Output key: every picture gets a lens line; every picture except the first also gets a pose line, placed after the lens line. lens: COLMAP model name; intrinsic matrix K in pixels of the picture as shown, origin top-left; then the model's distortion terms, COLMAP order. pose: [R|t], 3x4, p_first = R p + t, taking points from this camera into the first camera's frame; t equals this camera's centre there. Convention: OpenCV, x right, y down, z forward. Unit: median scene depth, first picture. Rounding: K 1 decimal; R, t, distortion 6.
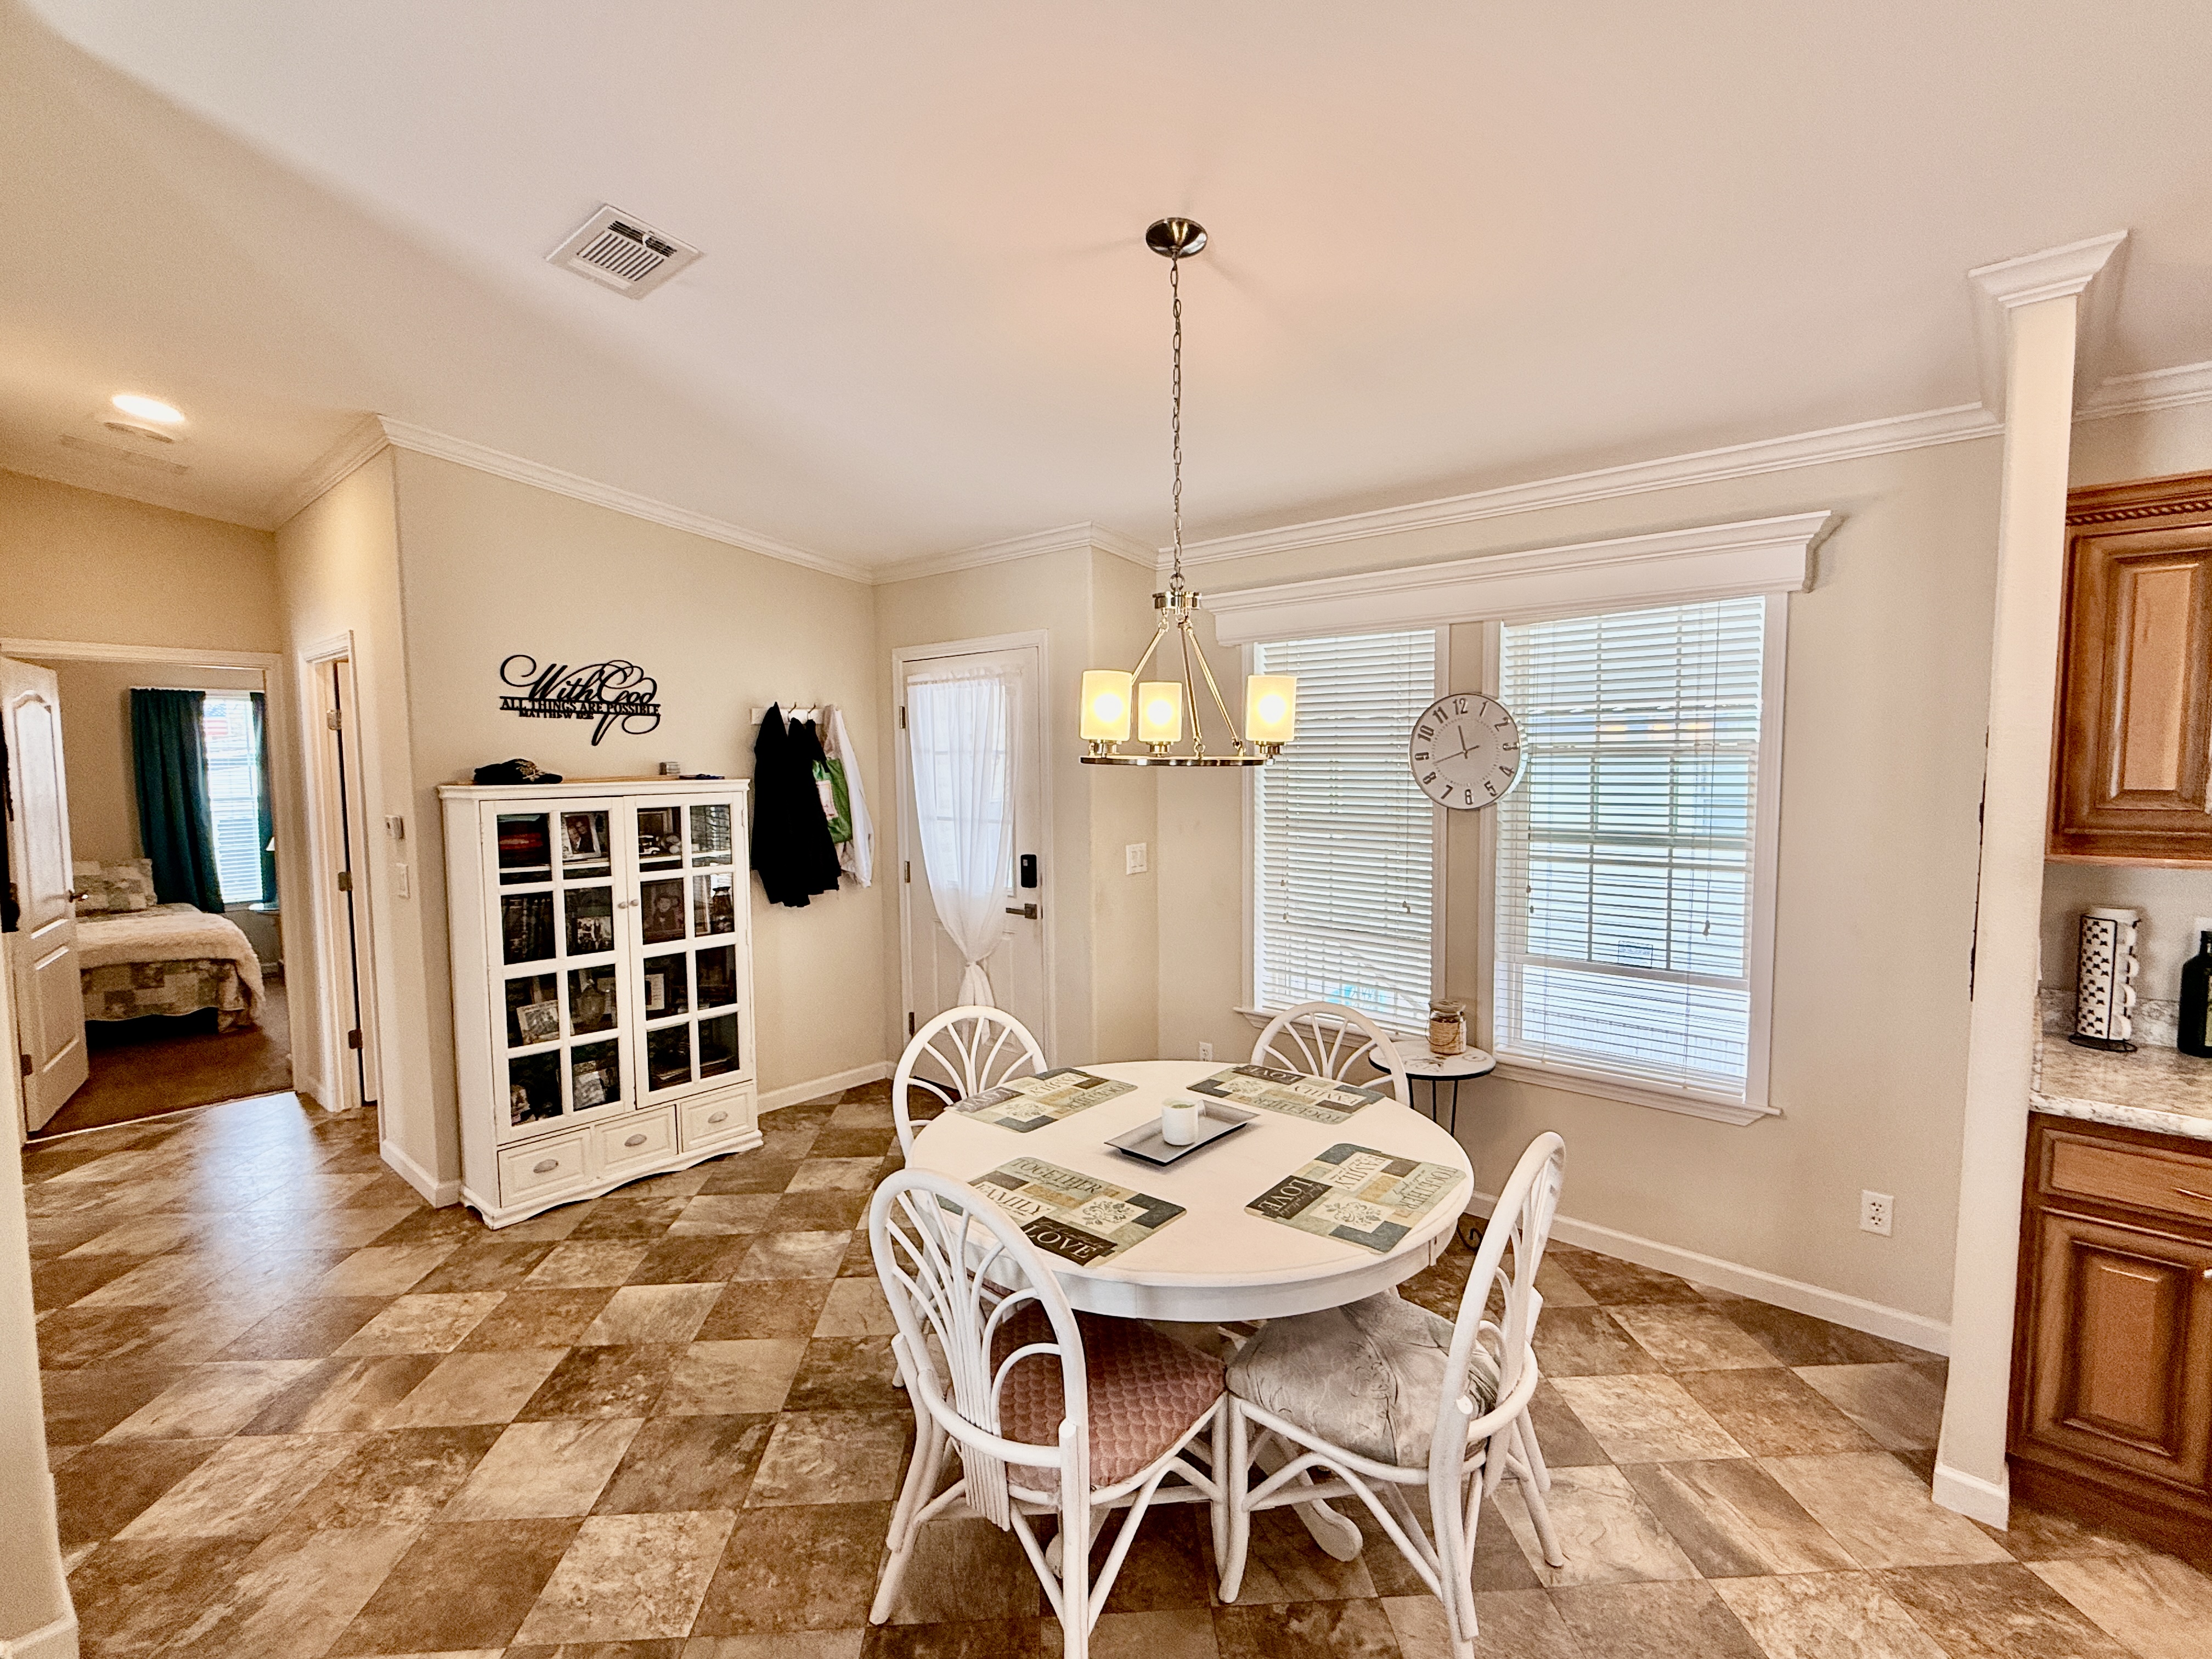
lens RADIAL K [[1025.1, 0, 1108.6], [0, 1025.1, 824.6], [0, 0, 1]] dist [-0.000452, -0.000040]
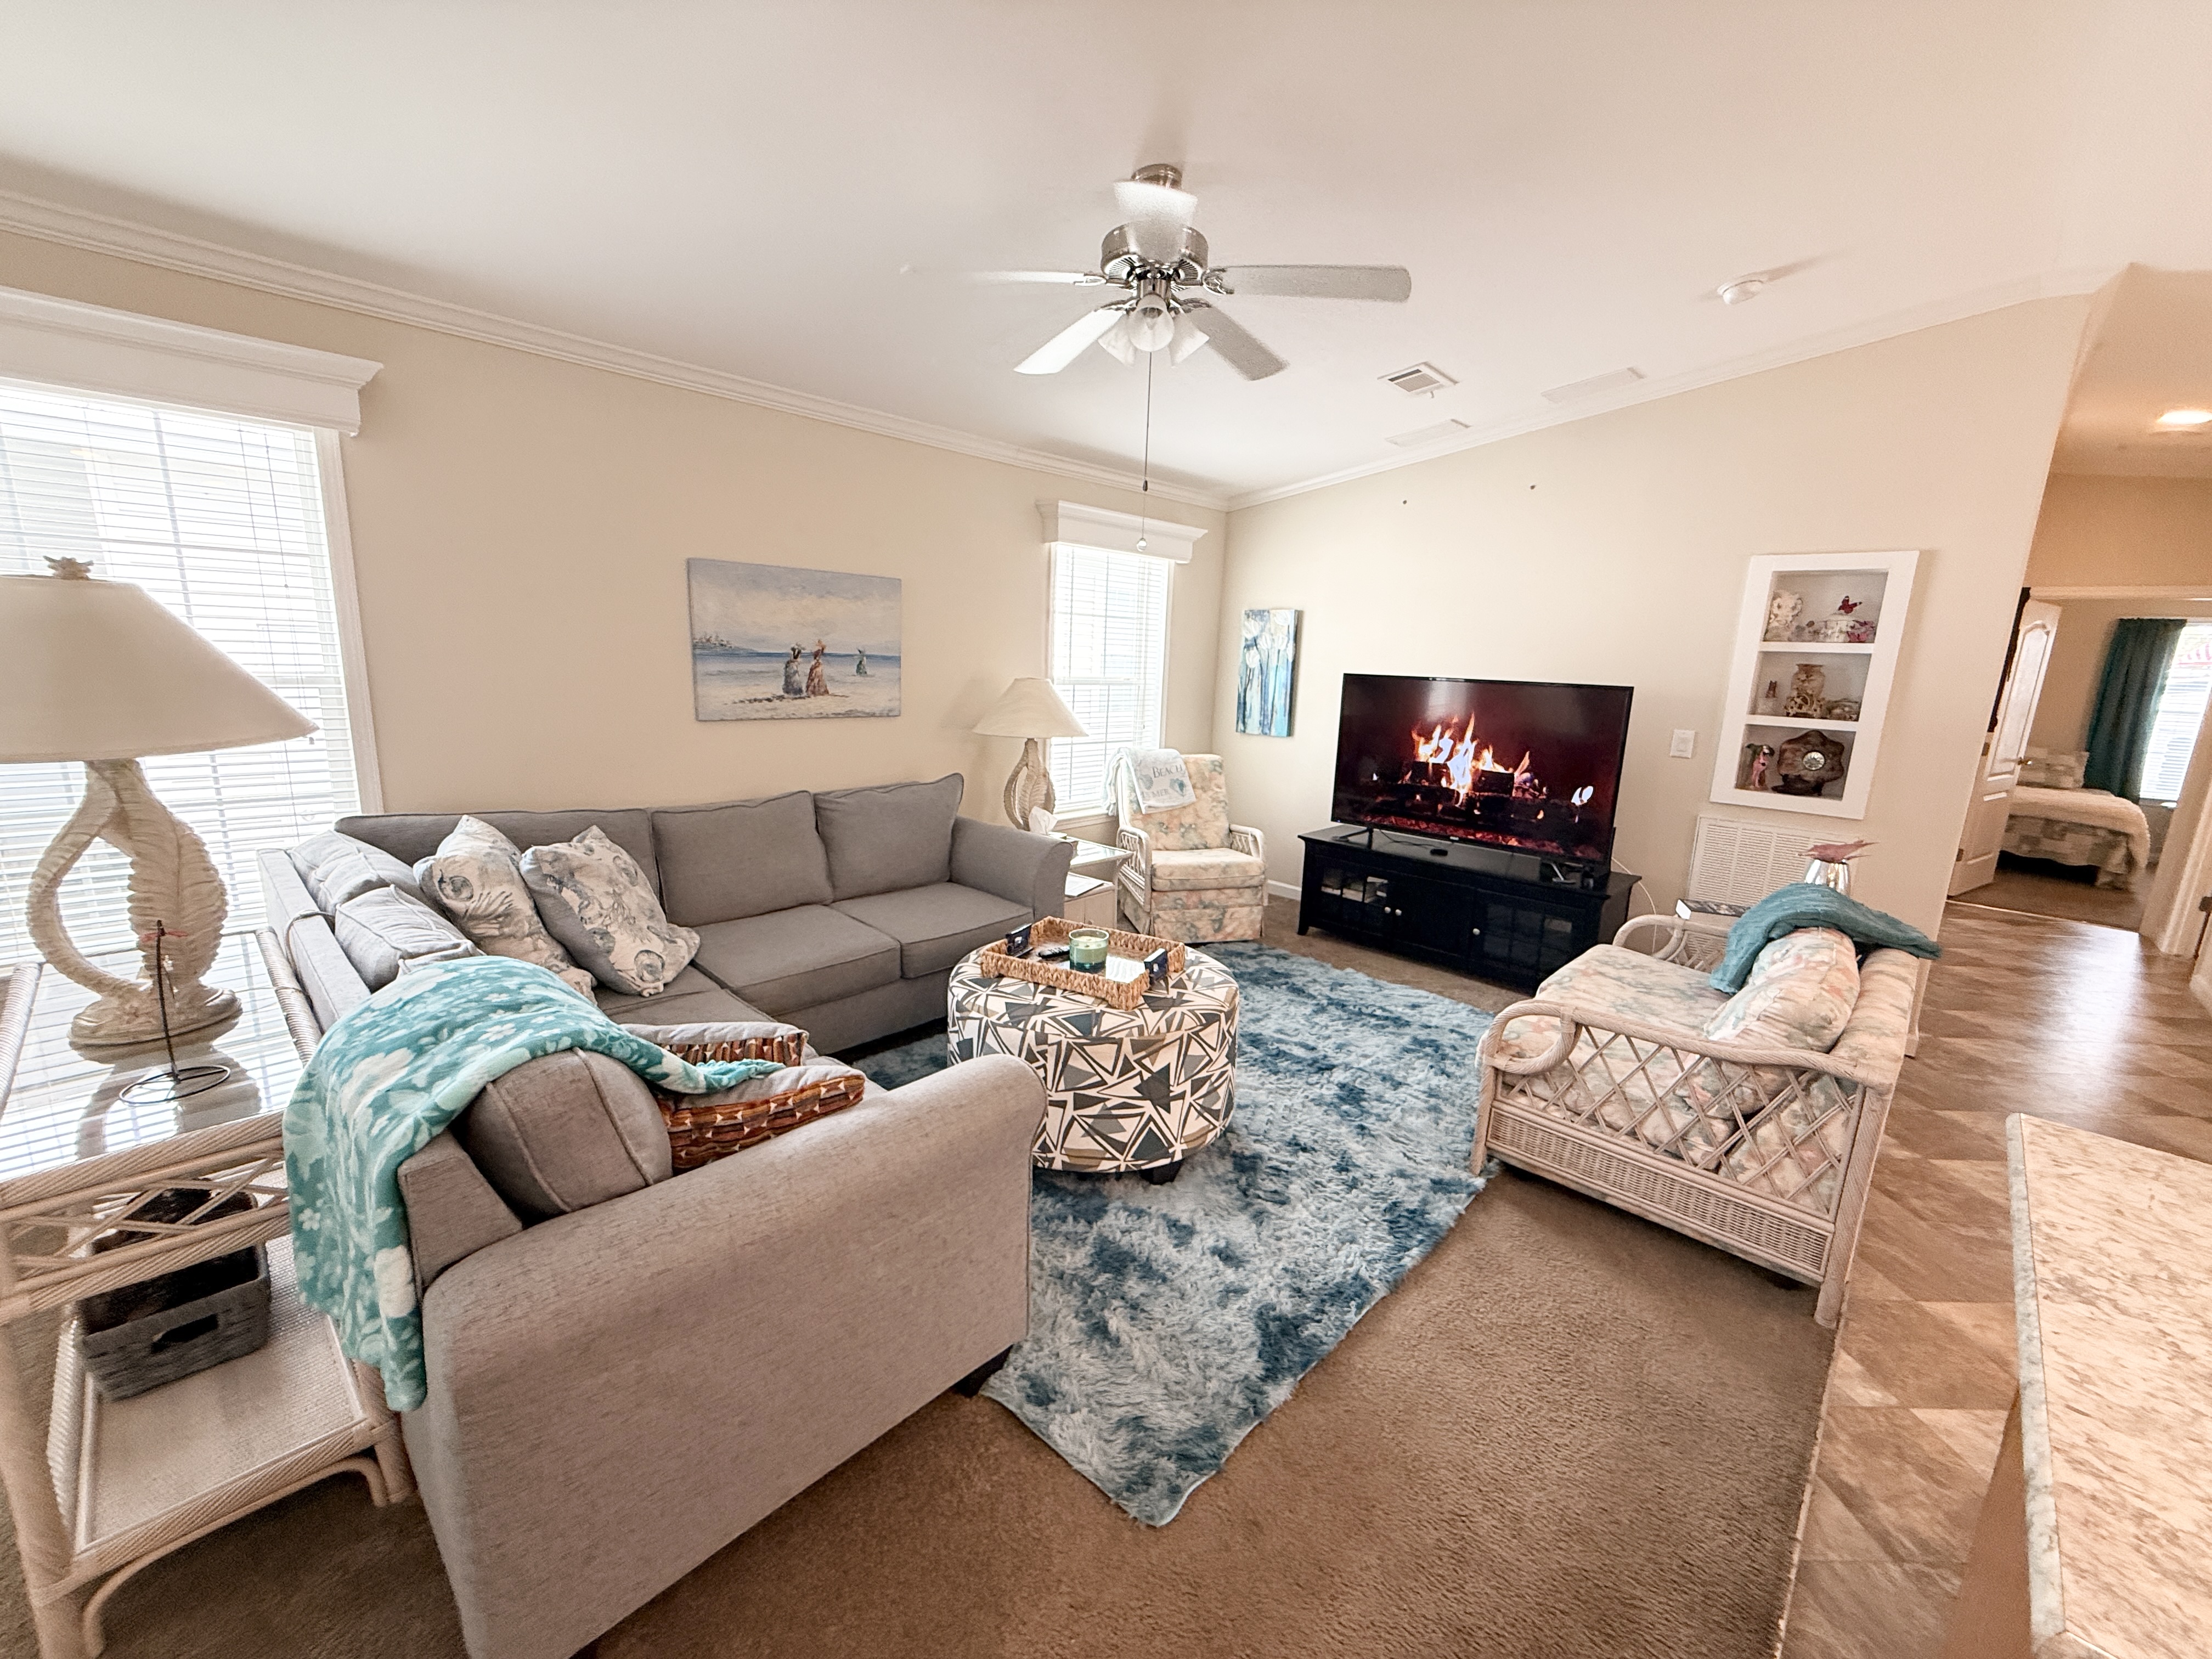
lens RADIAL K [[882.9, 0, 1105.6], [0, 882.9, 826.6], [0, 0, 1]] dist [0.000313, -0.000269]
pose [[-0.036882, 0.205634, -0.977934, 0.598783], [-0.112490, 0.971525, 0.208529, 0.082234], [0.992968, 0.117699, -0.012700, -0.565169]]
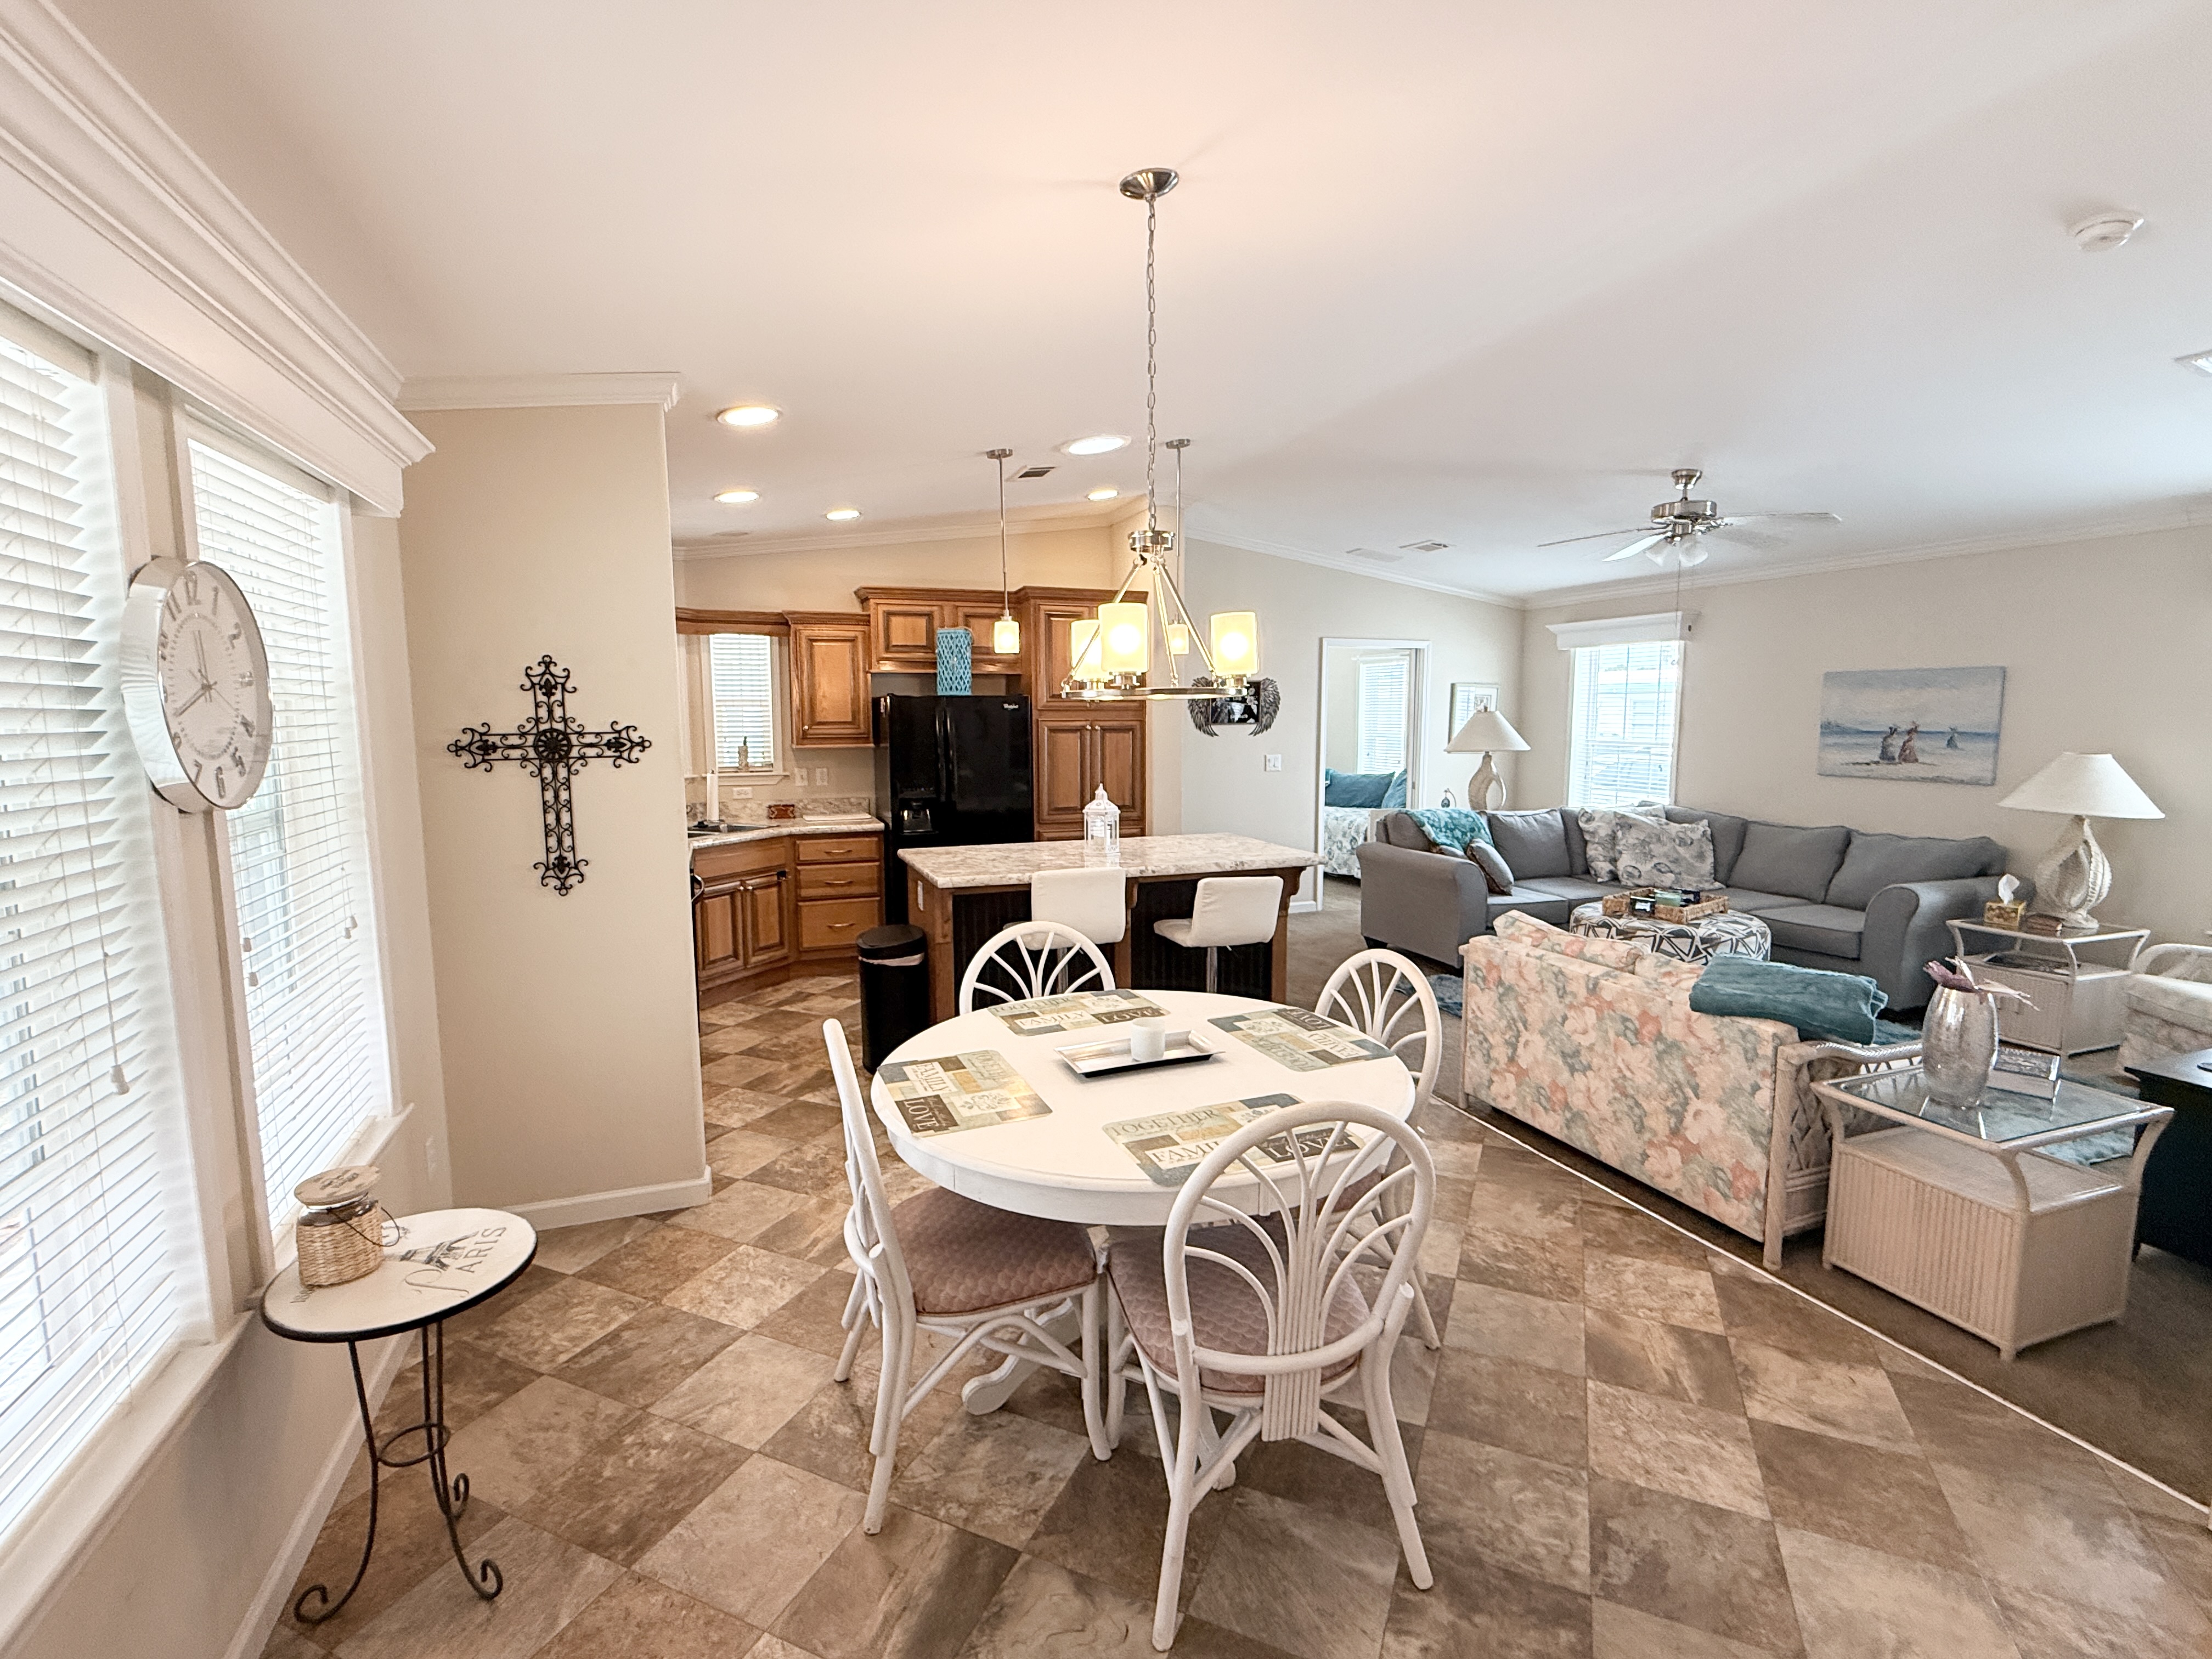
lens RADIAL K [[1025.1, 0, 1107.6], [0, 1025.1, 833.4], [0, 0, 1]] dist [-0.000452, -0.000040]
pose [[-0.888721, -0.040150, 0.456688, -0.310990], [0.047007, 0.982927, 0.177893, -0.091605], [-0.456033, 0.179564, -0.871660, 1.613580]]
